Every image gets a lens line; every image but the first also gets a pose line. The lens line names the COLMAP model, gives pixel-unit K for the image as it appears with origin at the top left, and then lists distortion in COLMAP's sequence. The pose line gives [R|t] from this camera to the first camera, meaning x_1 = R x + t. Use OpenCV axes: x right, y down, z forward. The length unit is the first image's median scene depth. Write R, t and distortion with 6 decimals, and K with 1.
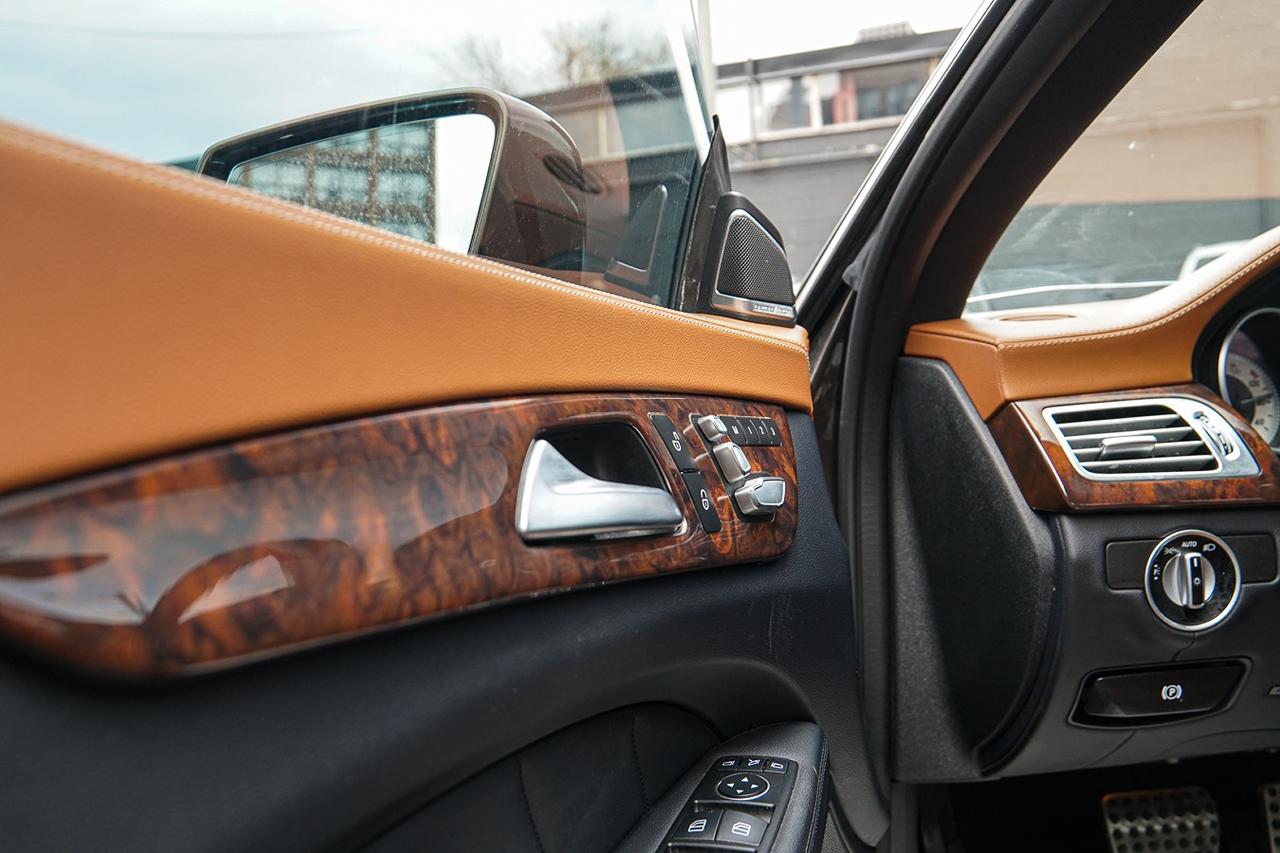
lens RADIAL K [[1059.6, 0, 628.1], [0, 1059.6, 420.9], [0, 0, 1]] dist [-0.131470, 0.091720]
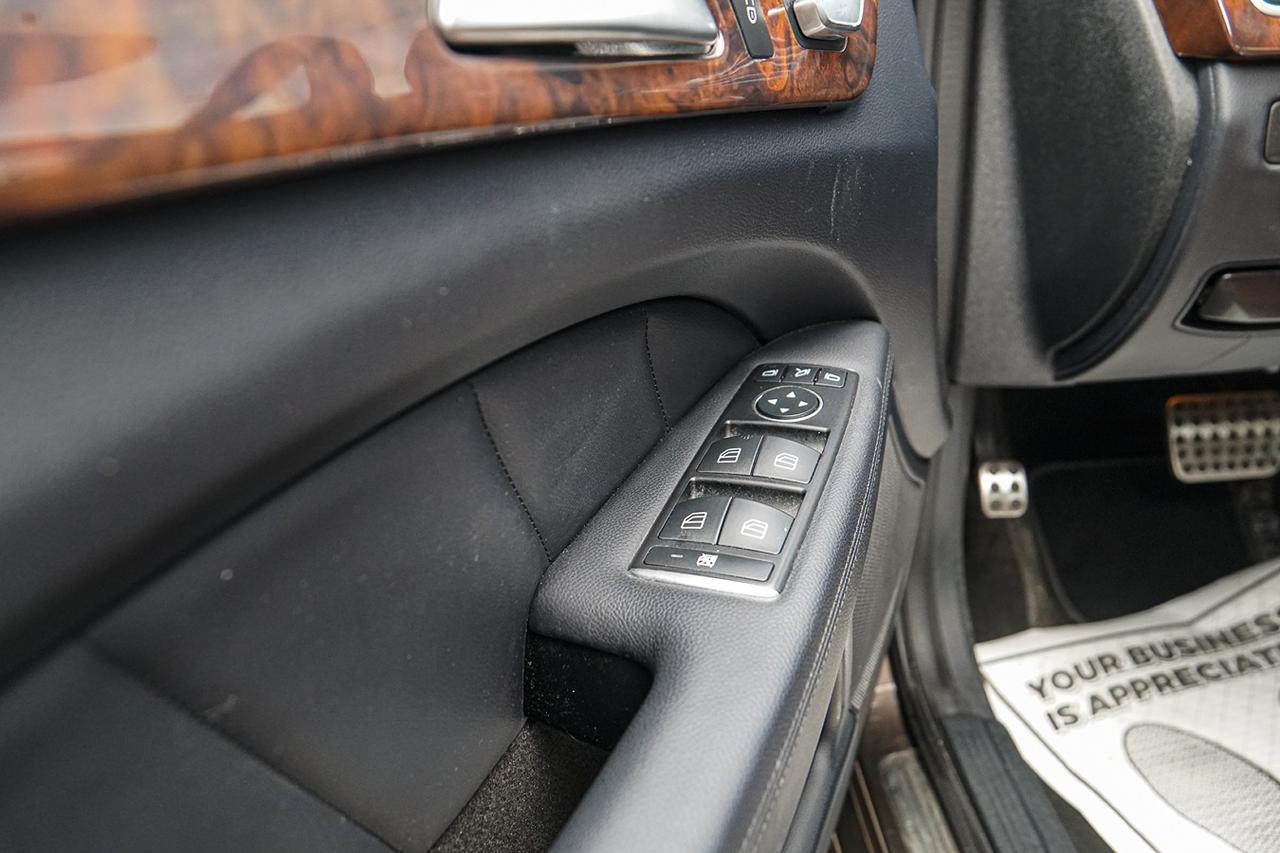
lens RADIAL K [[1059.6, 0, 634.6], [0, 1059.6, 421.3], [0, 0, 1]] dist [-0.131470, 0.091720]
pose [[0.999665, 0.005164, -0.025346, 0.011690], [0.004948, 0.923601, 0.383323, 0.045765], [0.025389, -0.383320, 0.923267, 0.204128]]
